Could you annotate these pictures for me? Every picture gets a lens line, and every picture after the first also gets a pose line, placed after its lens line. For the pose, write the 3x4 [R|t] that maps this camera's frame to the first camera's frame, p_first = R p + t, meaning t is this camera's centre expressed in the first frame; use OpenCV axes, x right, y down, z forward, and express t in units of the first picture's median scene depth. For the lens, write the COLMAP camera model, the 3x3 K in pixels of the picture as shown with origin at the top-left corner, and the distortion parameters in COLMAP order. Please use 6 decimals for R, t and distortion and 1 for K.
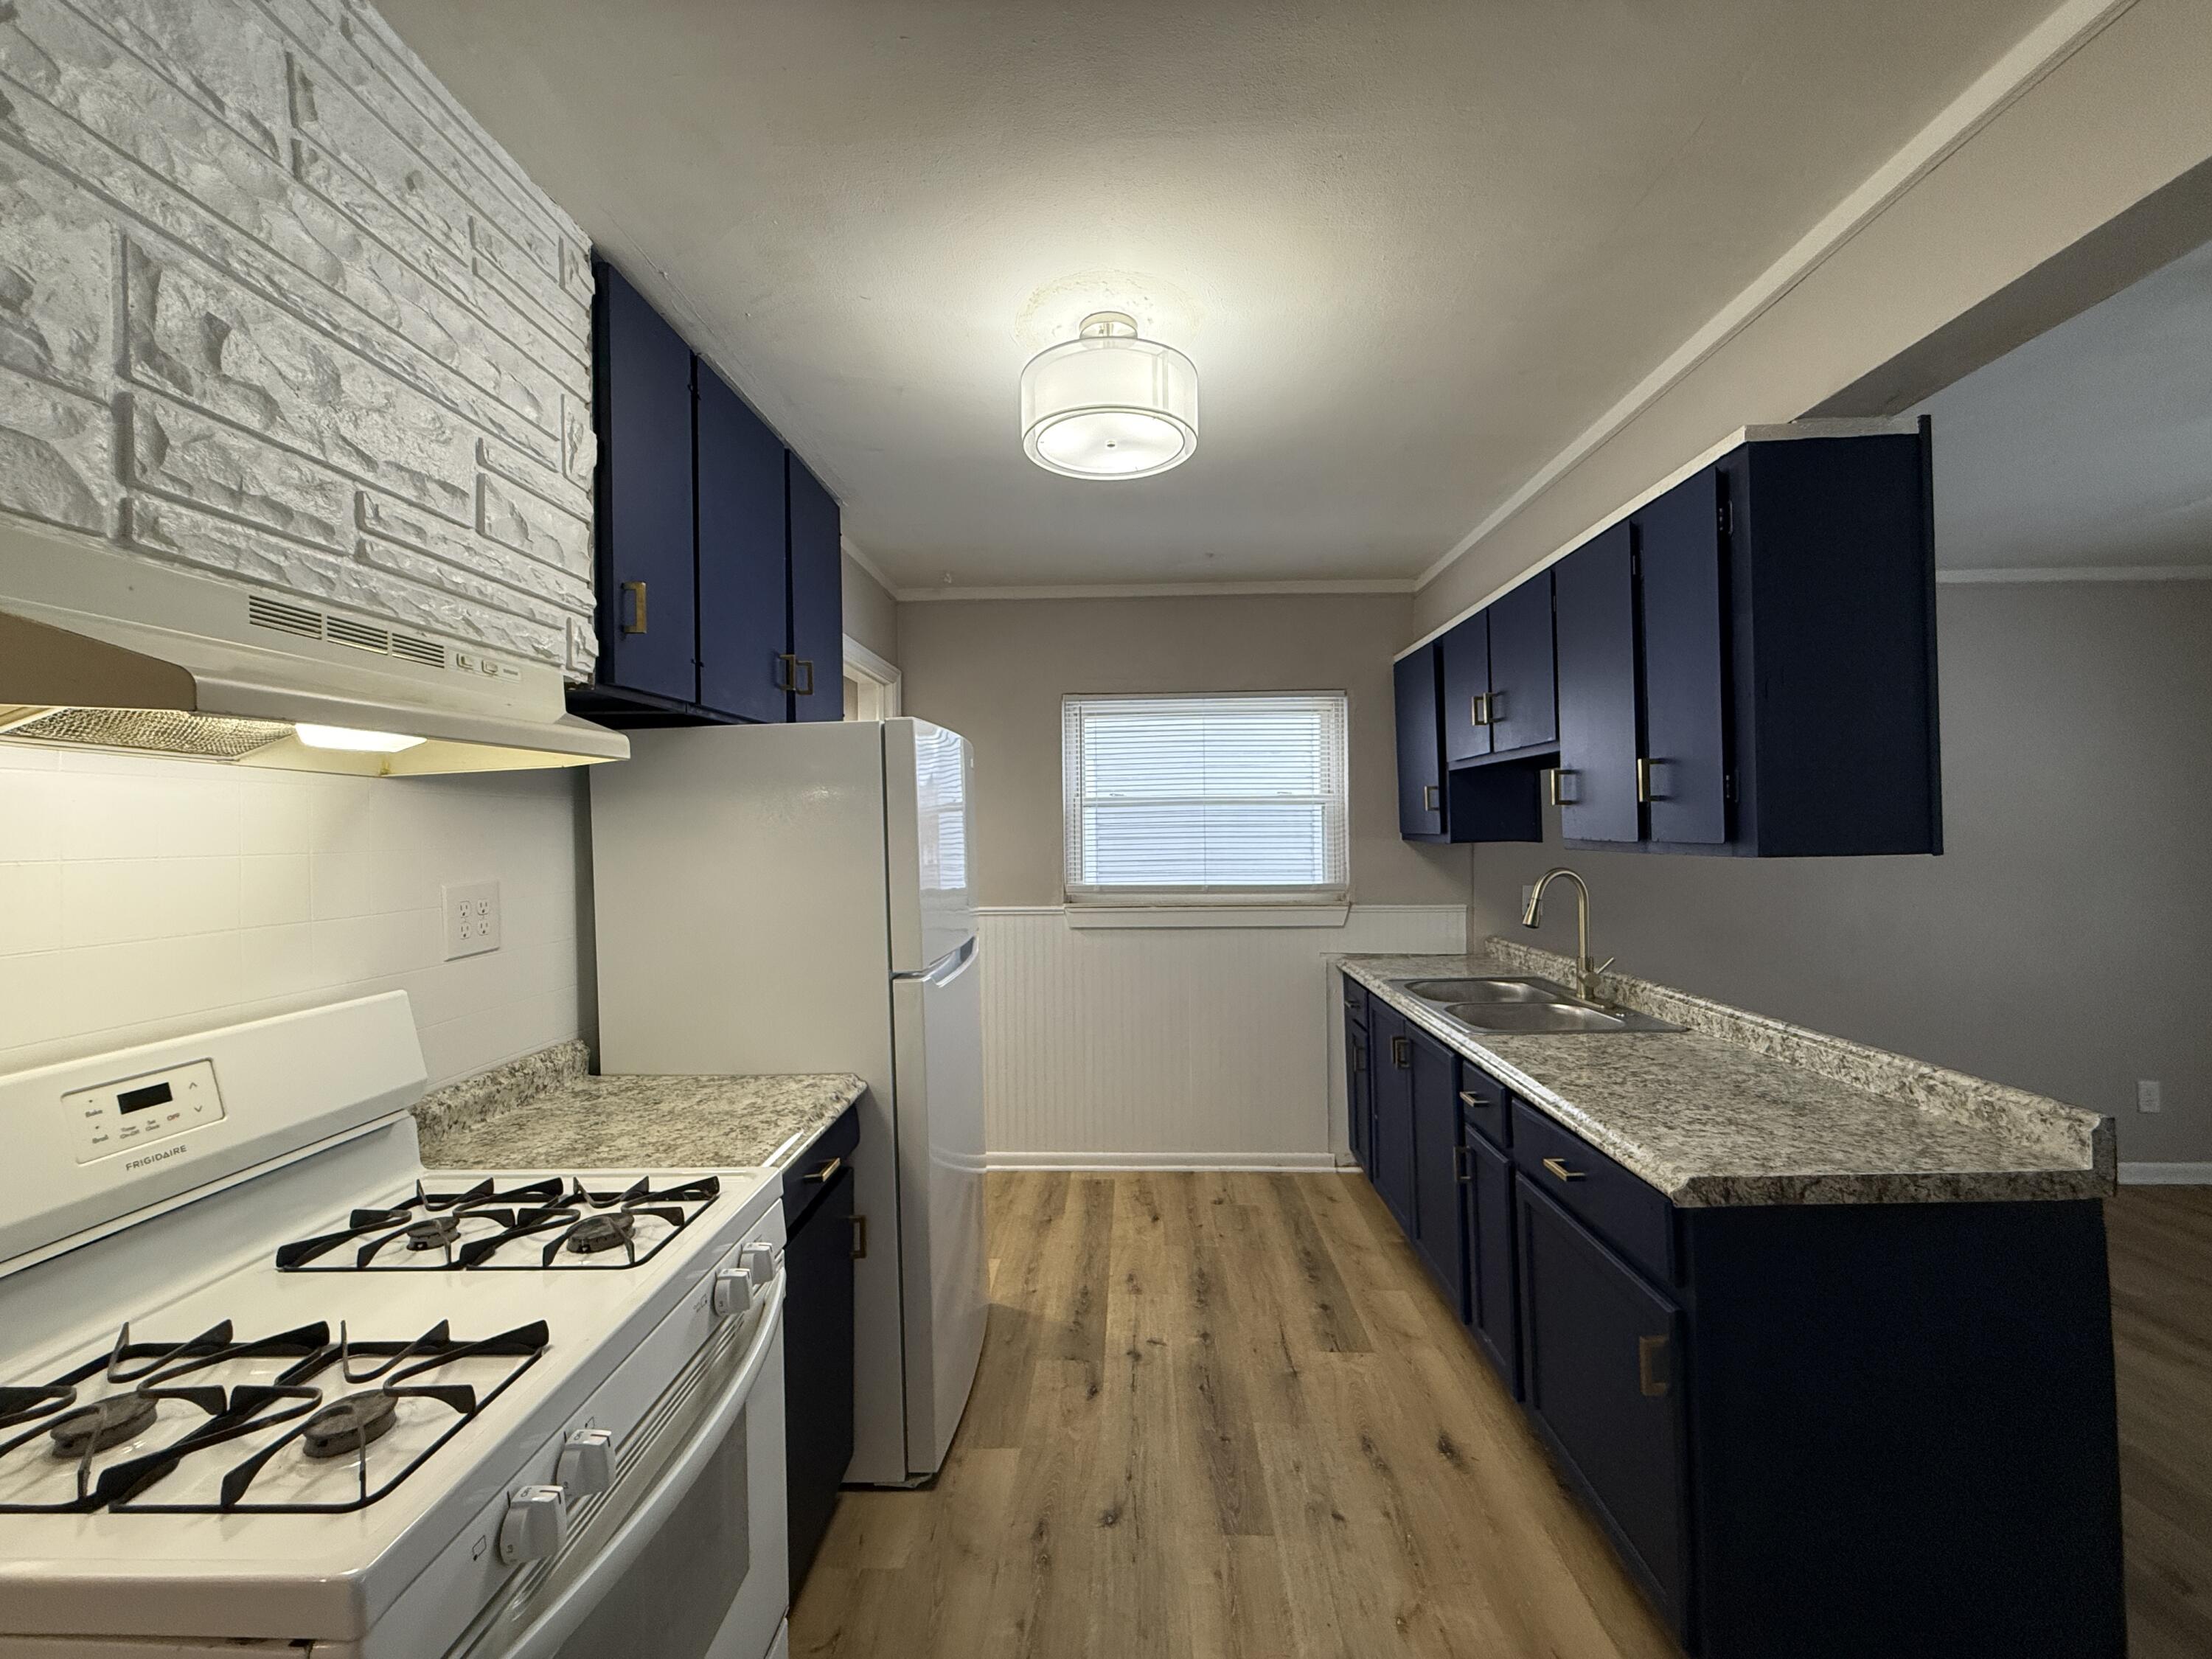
lens RADIAL K [[881.1, 0, 1101.0], [0, 881.1, 829.4], [0, 0, 1]] dist [0.002910, -0.000432]
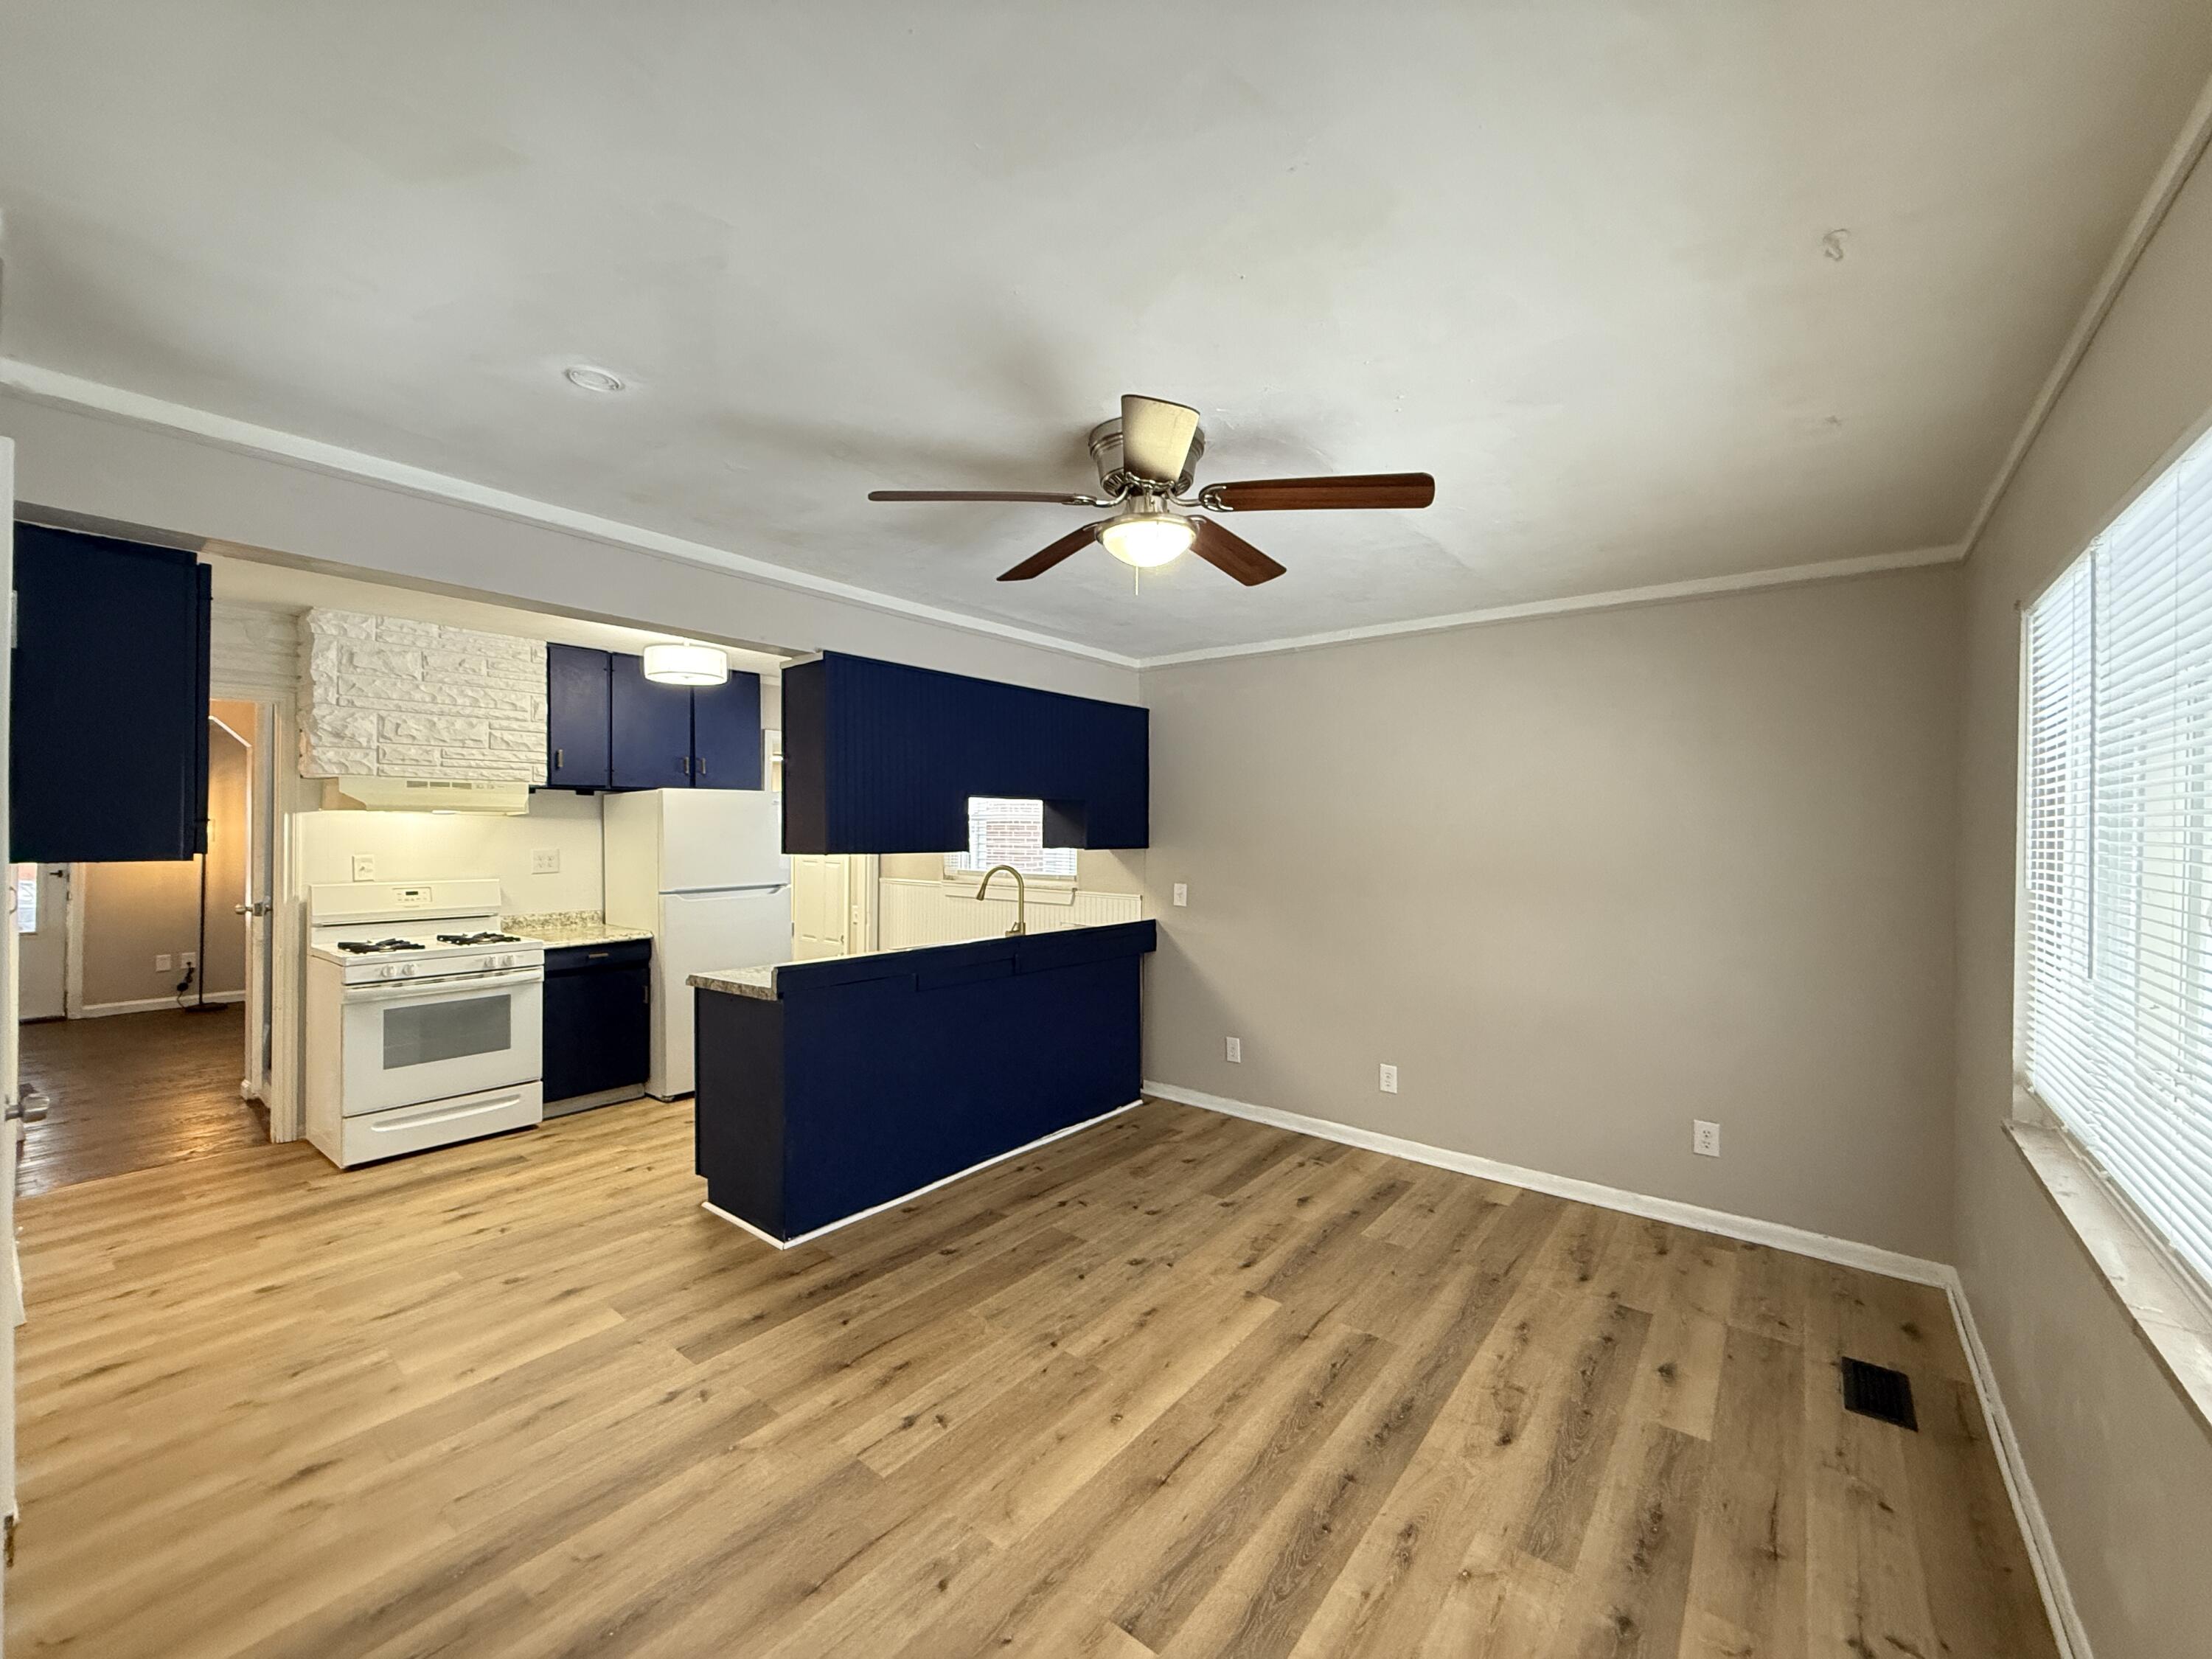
lens RADIAL K [[883.8, 0, 1104.1], [0, 883.8, 831.9], [0, 0, 1]] dist [0.001624, 0.000055]
pose [[0.807695, 0.017383, -0.589344, 2.817874], [-0.015046, 0.999847, 0.008869, -0.059464], [0.589408, 0.001704, 0.807834, -0.342162]]
